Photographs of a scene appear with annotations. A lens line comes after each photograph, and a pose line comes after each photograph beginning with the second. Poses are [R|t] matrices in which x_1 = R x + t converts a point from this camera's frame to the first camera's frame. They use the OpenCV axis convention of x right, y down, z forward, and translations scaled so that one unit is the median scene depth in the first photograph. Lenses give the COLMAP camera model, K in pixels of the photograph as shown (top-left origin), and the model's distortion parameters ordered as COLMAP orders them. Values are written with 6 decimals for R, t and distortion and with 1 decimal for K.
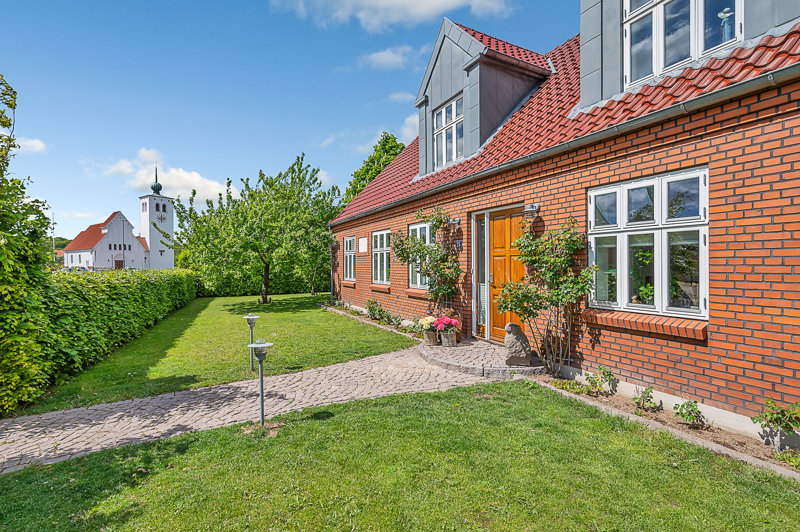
lens RADIAL K [[358.4, 0, 400.0], [0, 358.4, 266.0], [0, 0, 1]] dist [-0.000874, -0.000025]
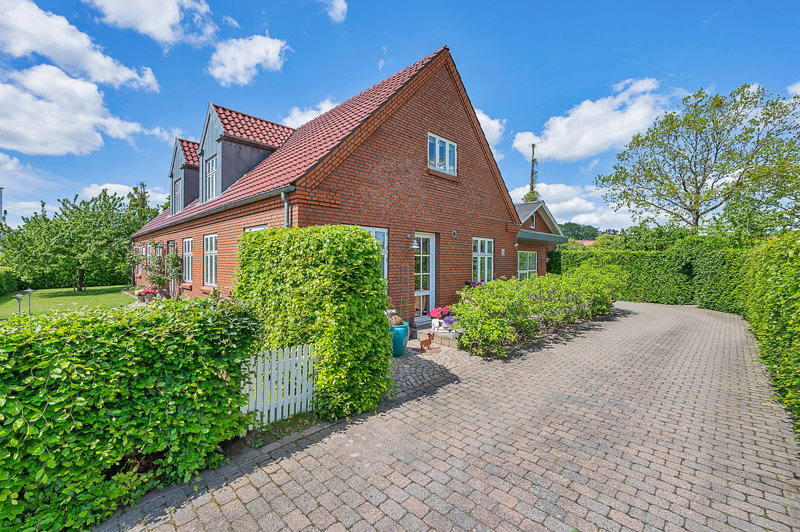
lens RADIAL K [[331.3, 0, 400.0], [0, 331.3, 266.0], [0, 0, 1]] dist [0.000745, 0.000127]
pose [[0.950735, -0.003636, 0.309984, 0.653725], [-0.002209, 0.999826, 0.018502, -0.030540], [-0.309997, -0.018275, 0.950562, -0.977148]]
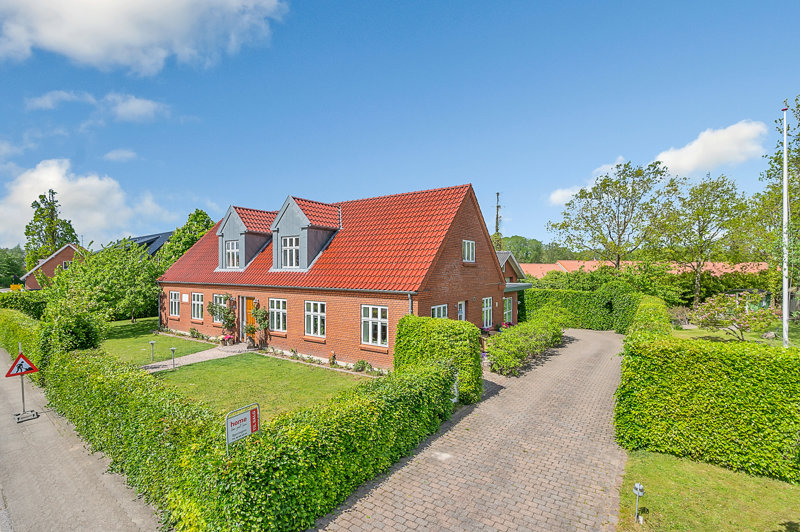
lens RADIAL K [[375.7, 0, 400.0], [0, 375.7, 266.0], [0, 0, 1]] dist [-0.000049, 0.000094]
pose [[0.879517, 0.001250, 0.475865, -0.062350], [0.000276, 0.999995, -0.003136, -0.263529], [-0.475867, 0.002890, 0.879513, -1.502495]]
